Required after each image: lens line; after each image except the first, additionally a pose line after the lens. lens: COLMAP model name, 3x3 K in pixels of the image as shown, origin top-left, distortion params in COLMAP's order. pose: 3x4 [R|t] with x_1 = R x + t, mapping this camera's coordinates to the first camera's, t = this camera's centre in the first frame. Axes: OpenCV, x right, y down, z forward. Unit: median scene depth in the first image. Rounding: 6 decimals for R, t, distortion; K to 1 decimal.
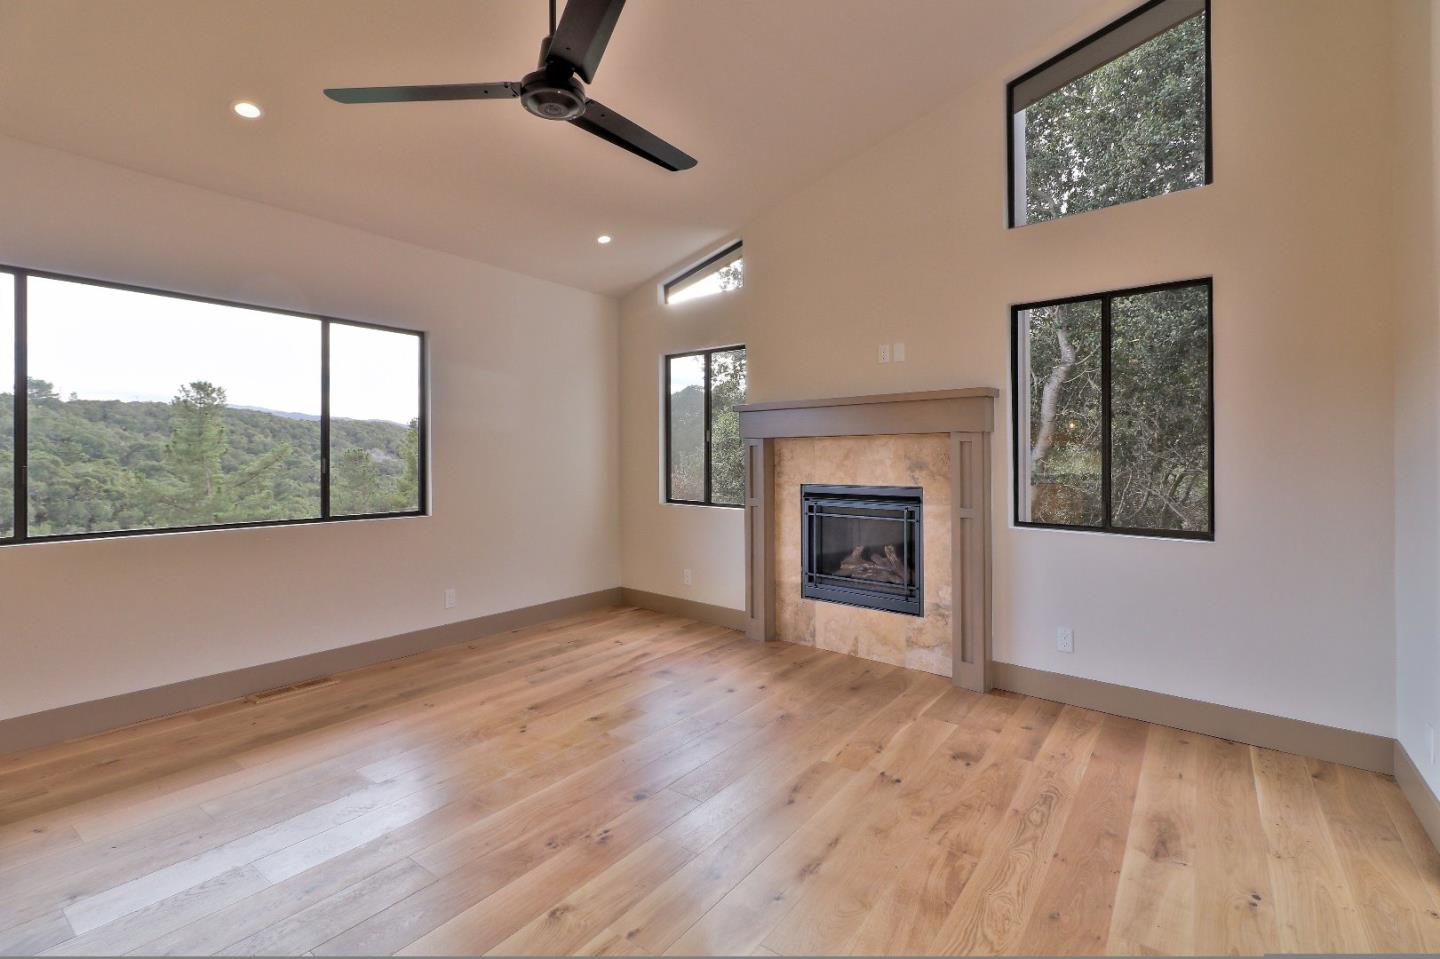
lens RADIAL K [[667.5, 0, 715.4], [0, 667.5, 460.9], [0, 0, 1]] dist [-0.000349, 0.000172]
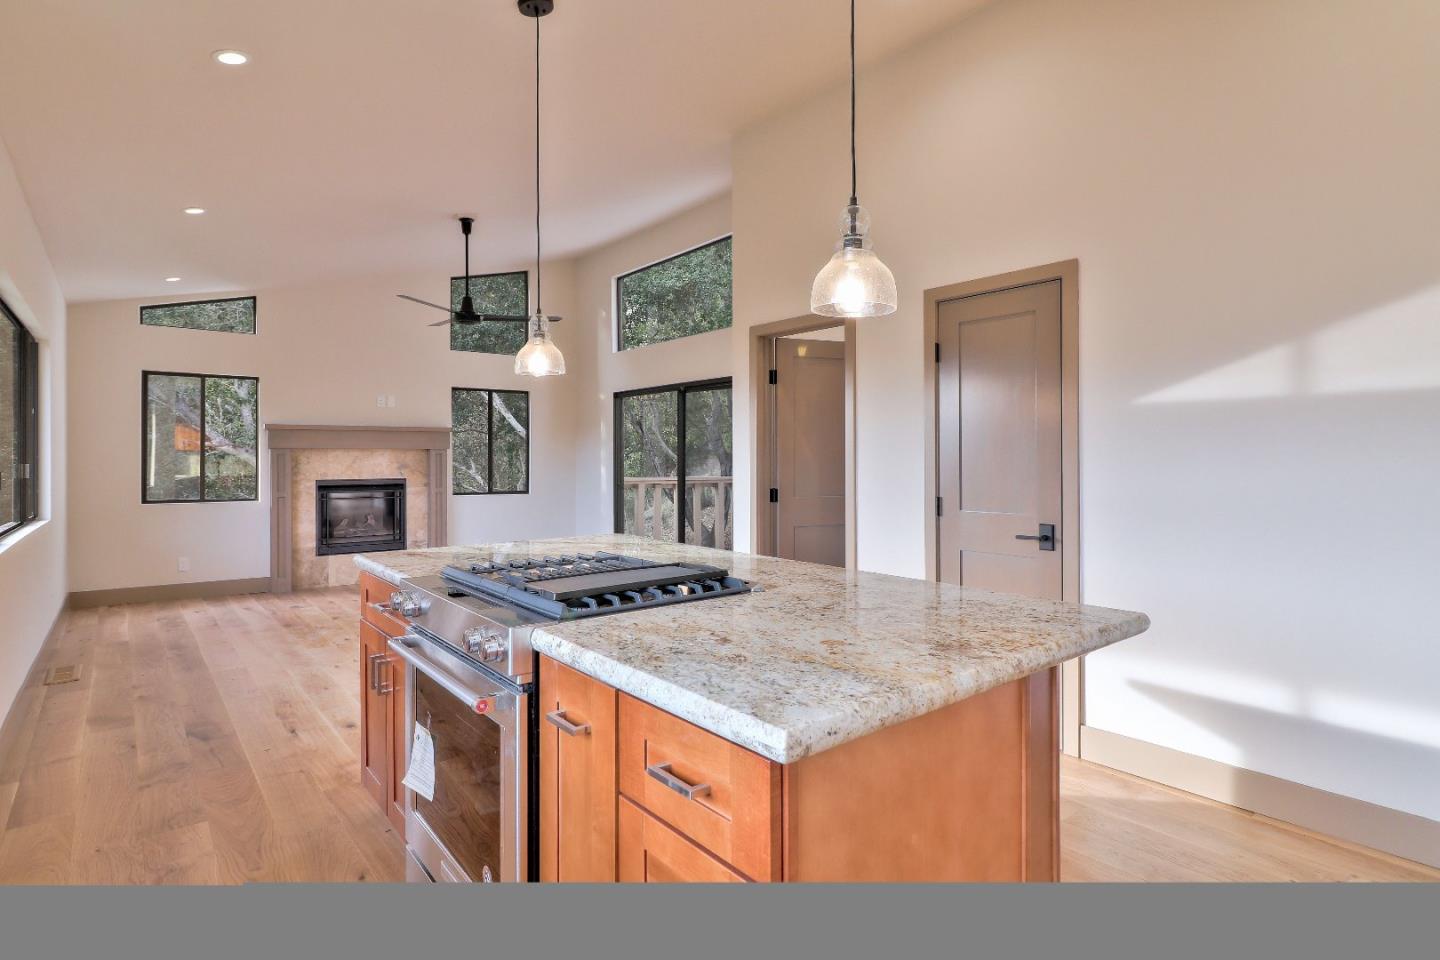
lens RADIAL K [[732.8, 0, 706.6], [0, 732.8, 454.8], [0, 0, 1]] dist [-0.002202, -0.000084]
pose [[0.251155, 0.006571, 0.967925, -1.258277], [0.007866, 0.999930, -0.008829, -0.000240], [-0.967915, 0.009831, 0.251085, -0.261259]]
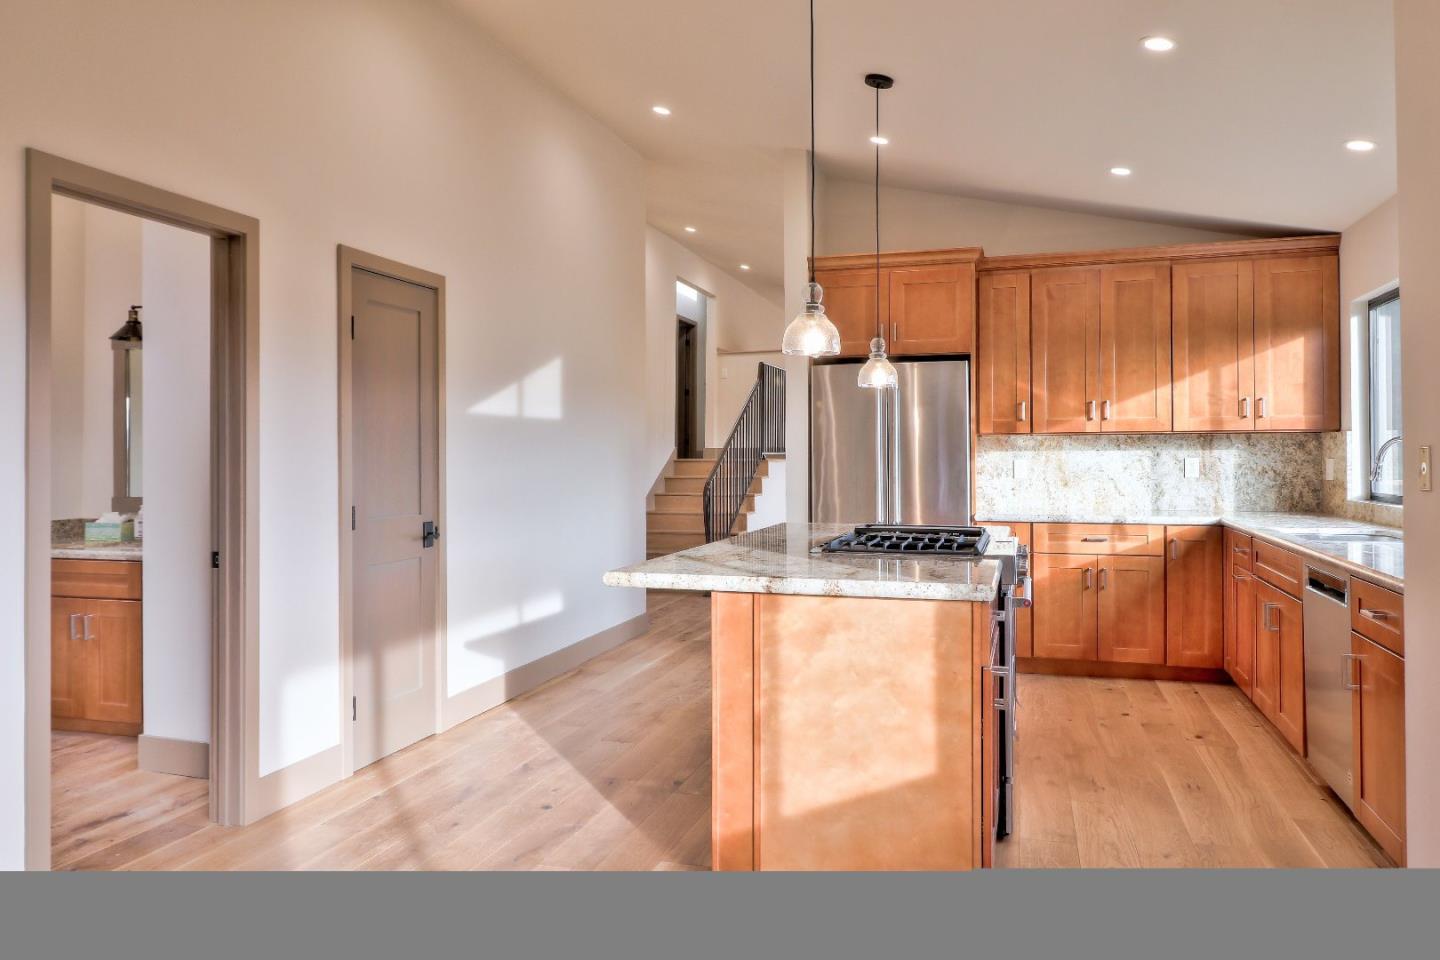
lens RADIAL K [[994.8, 0, 704.5], [0, 994.8, 458.4], [0, 0, 1]] dist [0.005050, 0.002255]
pose [[-0.945946, 0.009636, -0.324181, -0.364662], [0.006955, 0.999931, 0.009426, -0.008501], [0.324249, 0.006662, -0.945948, 0.700032]]
